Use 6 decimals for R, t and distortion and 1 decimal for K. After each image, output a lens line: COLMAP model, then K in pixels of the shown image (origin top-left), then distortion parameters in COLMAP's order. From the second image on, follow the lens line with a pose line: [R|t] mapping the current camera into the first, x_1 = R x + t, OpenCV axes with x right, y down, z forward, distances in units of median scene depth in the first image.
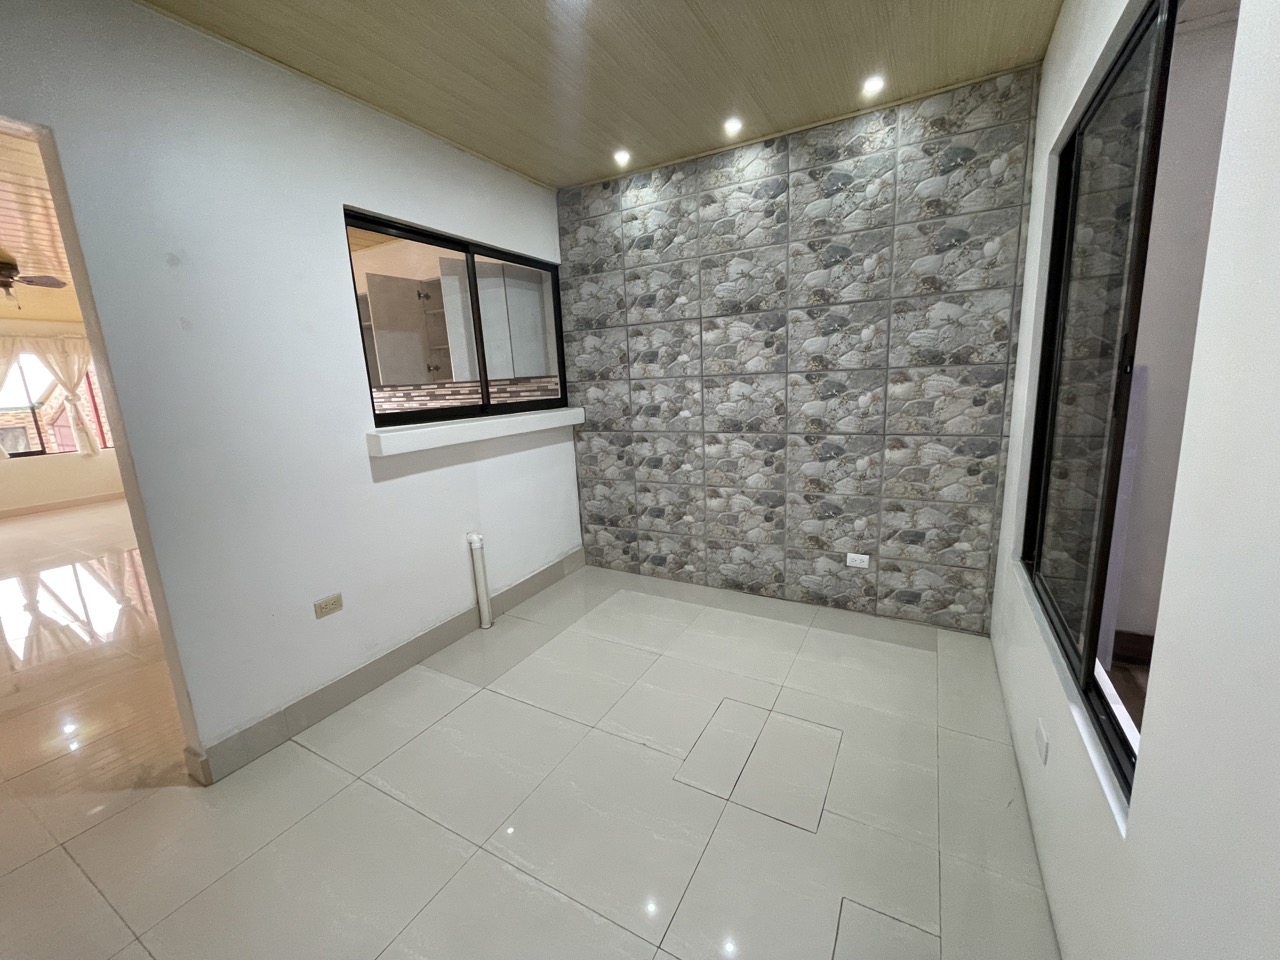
lens RADIAL K [[513.8, 0, 639.5], [0, 513.8, 475.3], [0, 0, 1]] dist [-0.007313, 0.000297]
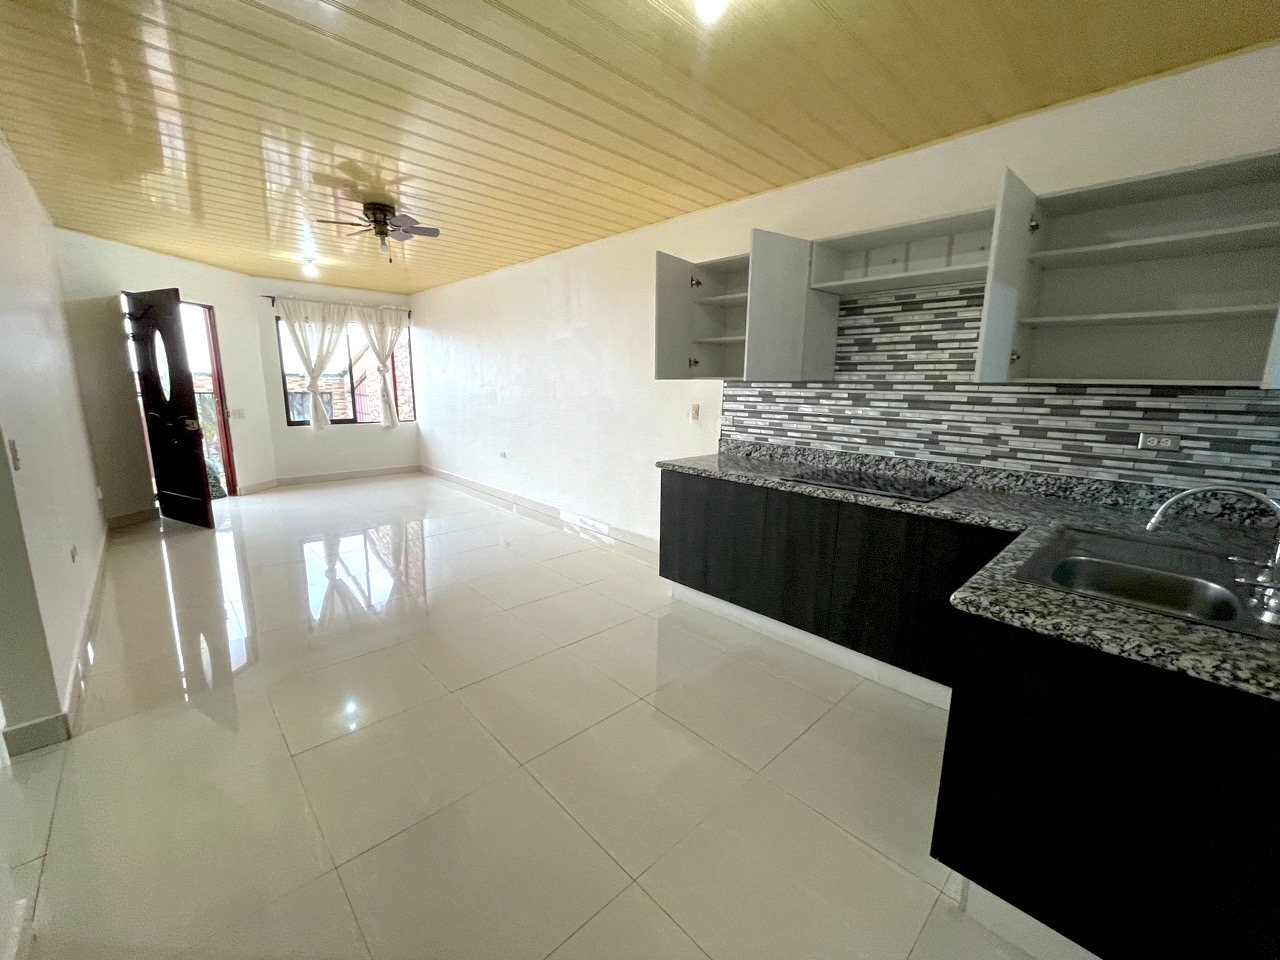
lens RADIAL K [[513.8, 0, 641.1], [0, 513.8, 482.5], [0, 0, 1]] dist [-0.007313, 0.000297]
pose [[0.949796, 0.127233, -0.285832, -0.762278], [-0.126233, 0.991757, 0.022002, -0.041869], [0.286275, 0.015185, 0.958027, 0.442597]]
